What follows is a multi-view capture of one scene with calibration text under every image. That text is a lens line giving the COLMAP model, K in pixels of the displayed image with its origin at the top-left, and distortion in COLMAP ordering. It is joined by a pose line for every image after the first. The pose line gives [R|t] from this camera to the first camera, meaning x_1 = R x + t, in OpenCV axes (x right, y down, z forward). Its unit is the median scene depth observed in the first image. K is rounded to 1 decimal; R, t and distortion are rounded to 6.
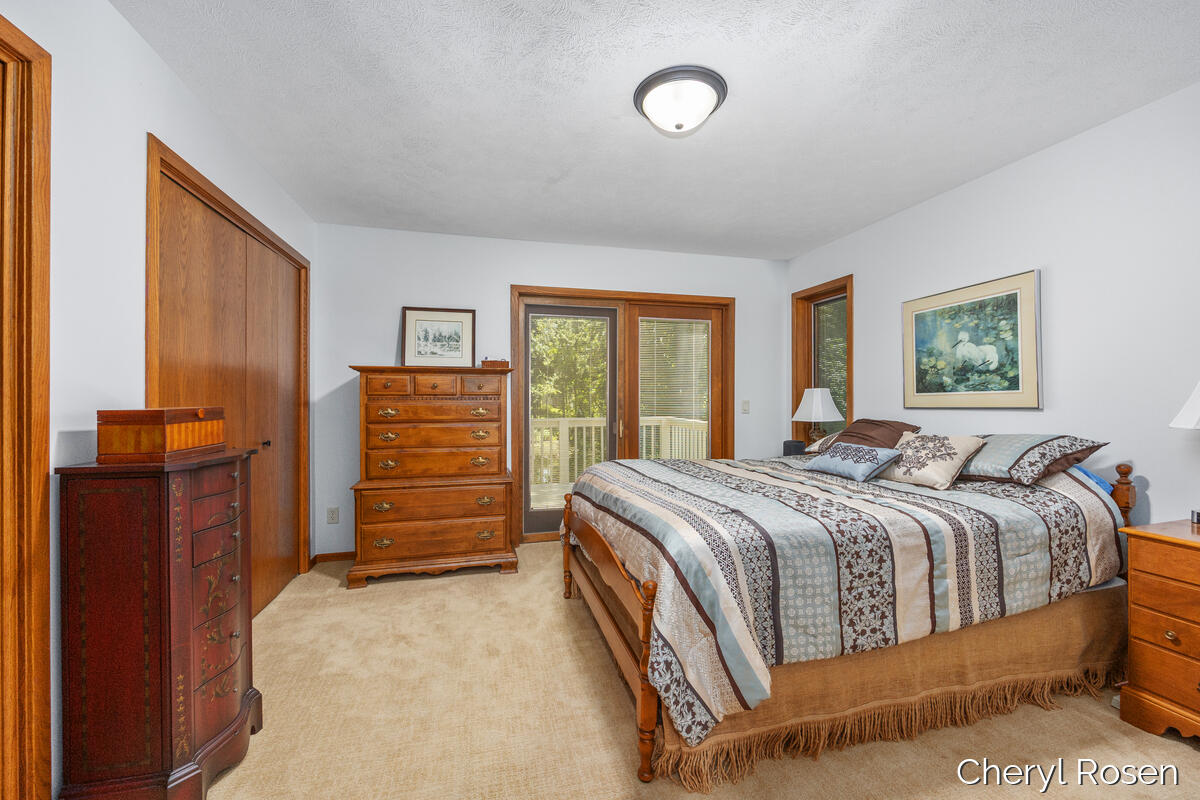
lens RADIAL K [[479.4, 0, 601.5], [0, 479.4, 398.5], [0, 0, 1]] dist [-0.002430, 0.000210]
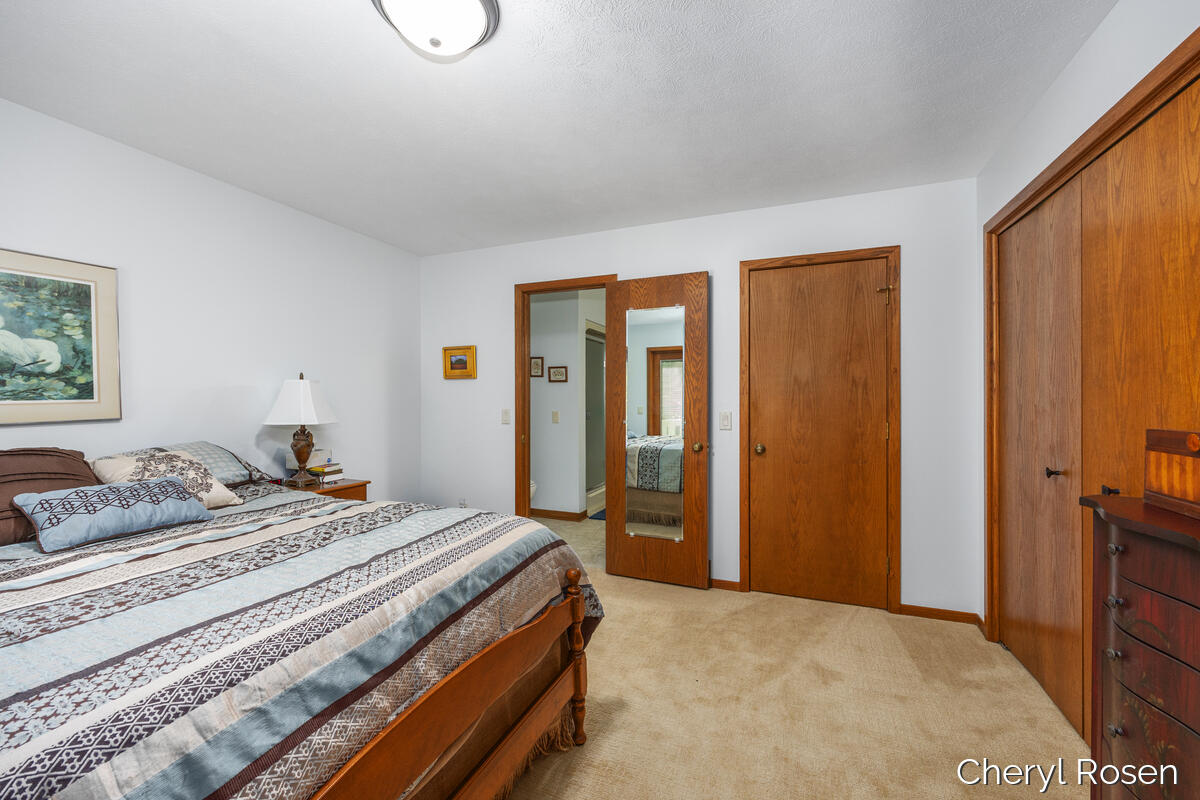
lens RADIAL K [[479.4, 0, 602.7], [0, 479.4, 398.5], [0, 0, 1]] dist [-0.002430, 0.000210]
pose [[-0.810617, 0.007774, 0.585525, -0.363026], [0.009712, 0.999953, 0.000170, -0.009983], [-0.585496, 0.005825, -0.810654, 1.123343]]
